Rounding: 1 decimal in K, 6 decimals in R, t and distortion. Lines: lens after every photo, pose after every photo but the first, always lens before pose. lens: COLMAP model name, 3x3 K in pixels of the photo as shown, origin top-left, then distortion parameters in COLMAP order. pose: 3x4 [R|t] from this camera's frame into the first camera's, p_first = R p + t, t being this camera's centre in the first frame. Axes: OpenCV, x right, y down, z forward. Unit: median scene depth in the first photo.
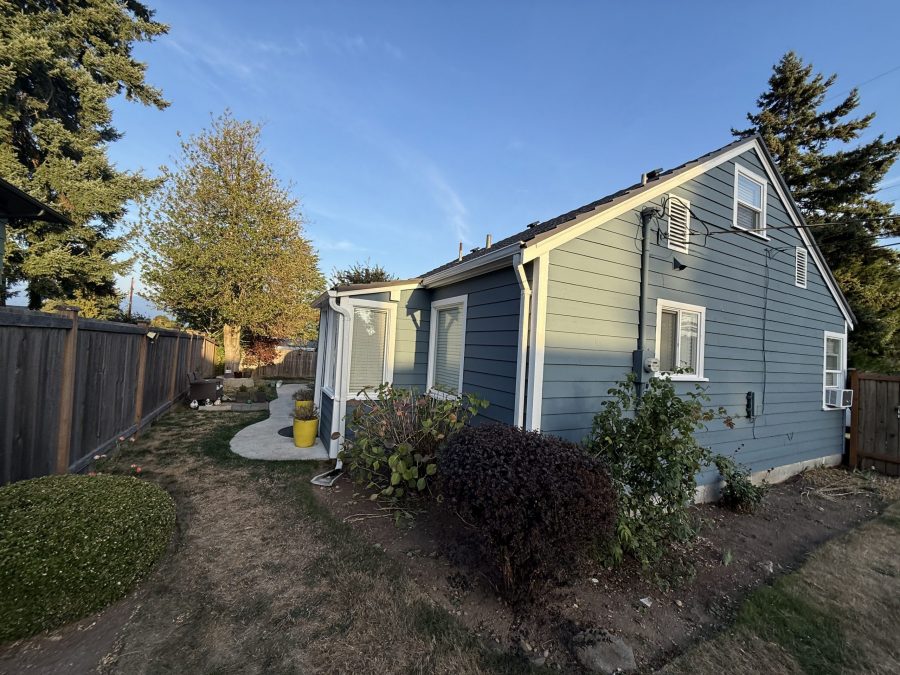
lens RADIAL K [[355.3, 0, 450.3], [0, 355.3, 337.7], [0, 0, 1]] dist [-0.002011, 0.000085]
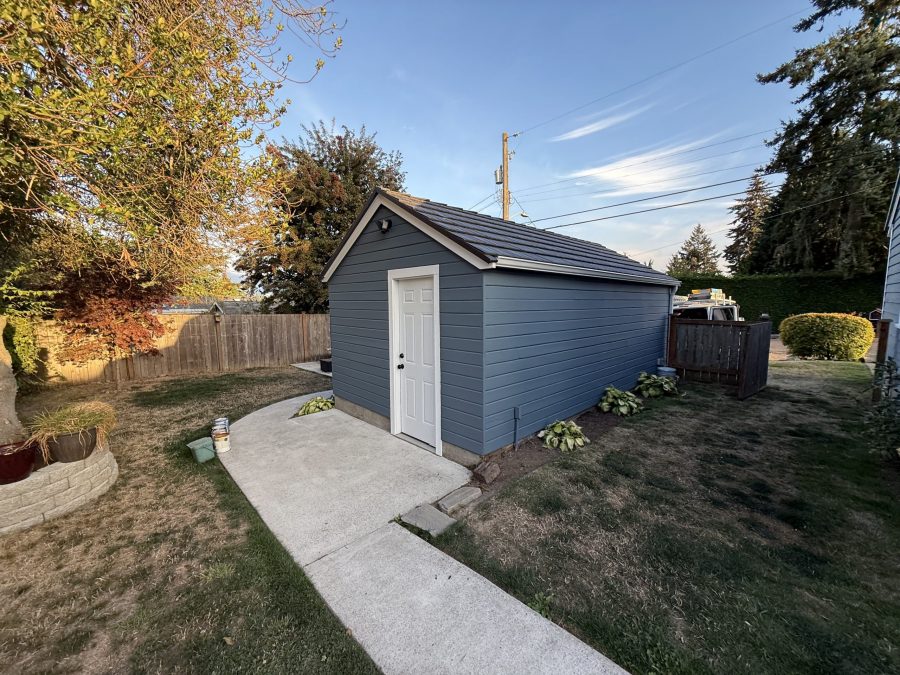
lens RADIAL K [[355.3, 0, 451.0], [0, 355.3, 334.4], [0, 0, 1]] dist [-0.002011, 0.000085]
pose [[0.955584, -0.081625, 0.283191, -0.146125], [0.042451, 0.988983, 0.141813, 0.004733], [-0.291647, -0.123492, 0.948521, 0.259059]]
